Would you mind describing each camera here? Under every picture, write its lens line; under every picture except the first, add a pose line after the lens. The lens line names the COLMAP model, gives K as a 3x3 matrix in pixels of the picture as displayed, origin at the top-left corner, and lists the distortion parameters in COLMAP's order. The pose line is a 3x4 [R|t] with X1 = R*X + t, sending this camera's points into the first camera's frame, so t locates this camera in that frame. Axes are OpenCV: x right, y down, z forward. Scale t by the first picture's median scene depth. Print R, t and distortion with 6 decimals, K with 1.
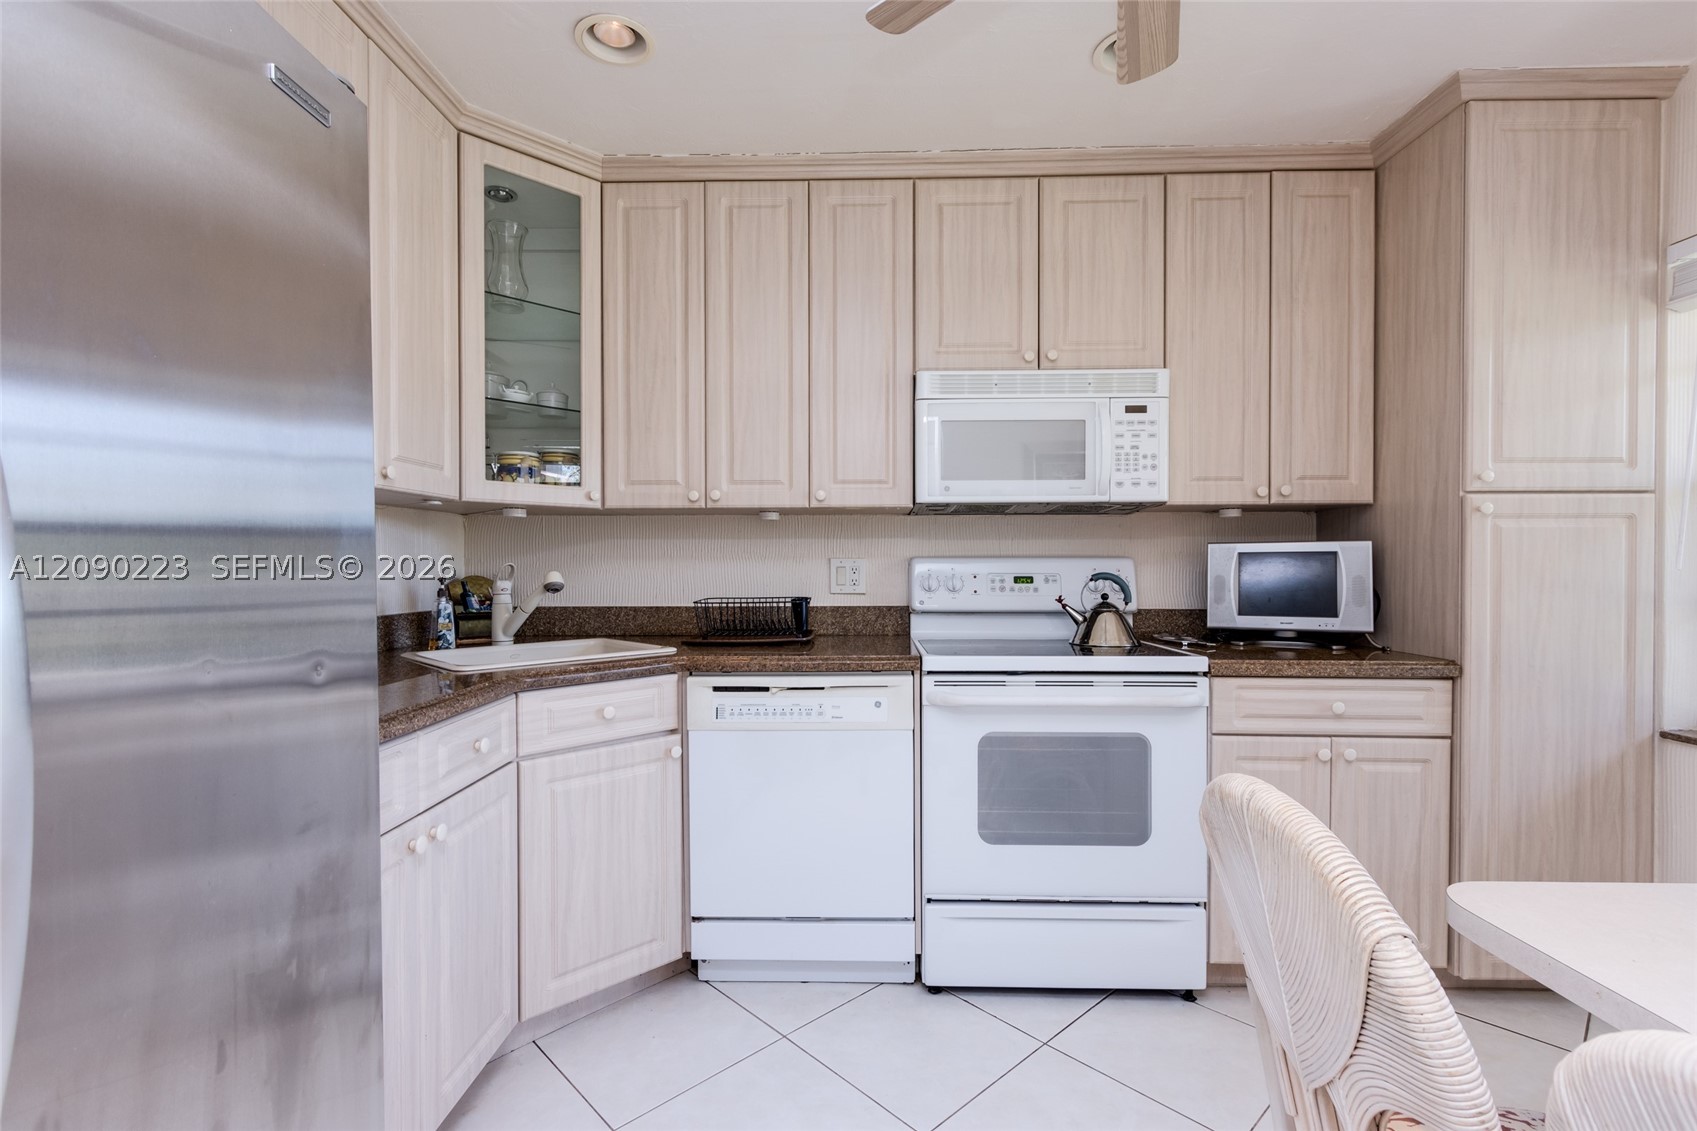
lens RADIAL K [[778.5, 0, 854.0], [0, 778.5, 566.3], [0, 0, 1]] dist [0.003470, 0.000097]
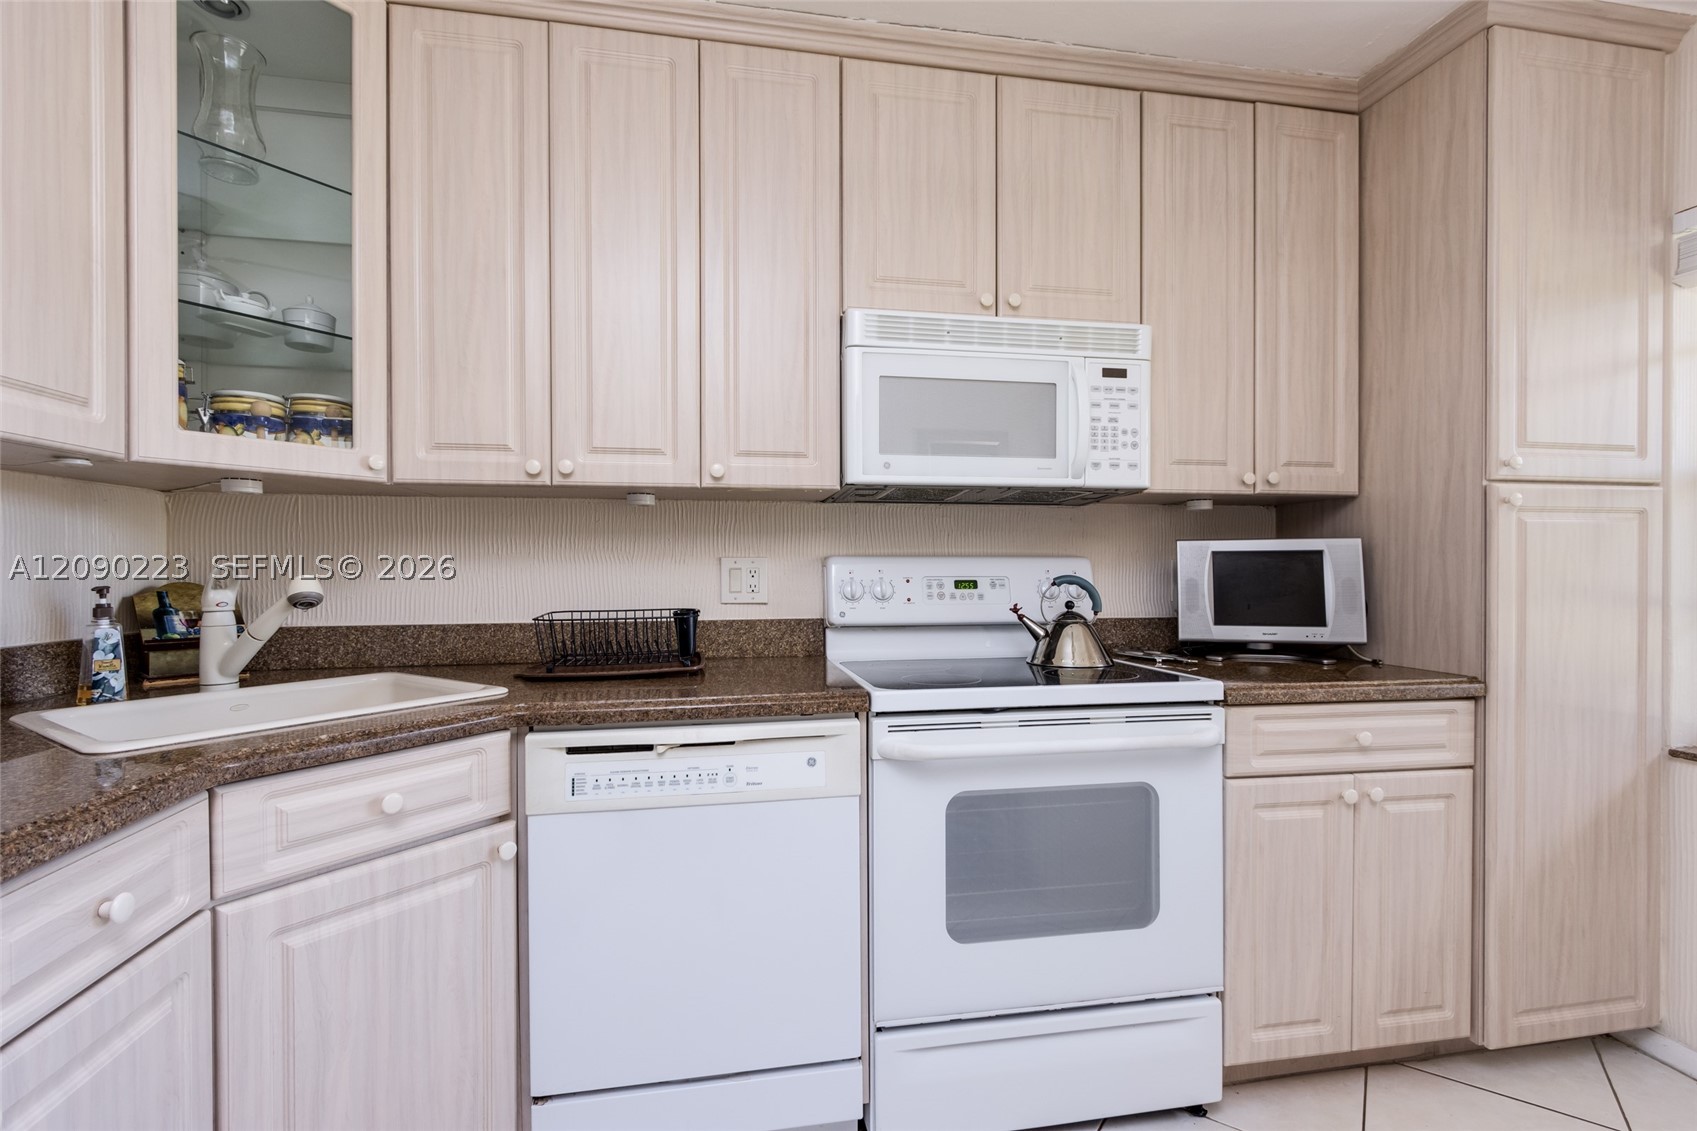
lens RADIAL K [[778.5, 0, 853.3], [0, 778.5, 568.8], [0, 0, 1]] dist [0.003470, 0.000097]
pose [[0.980086, -0.000905, 0.198571, -0.064247], [0.000720, 0.999999, 0.001002, 0.000438], [-0.198571, -0.000839, 0.980086, 0.262895]]
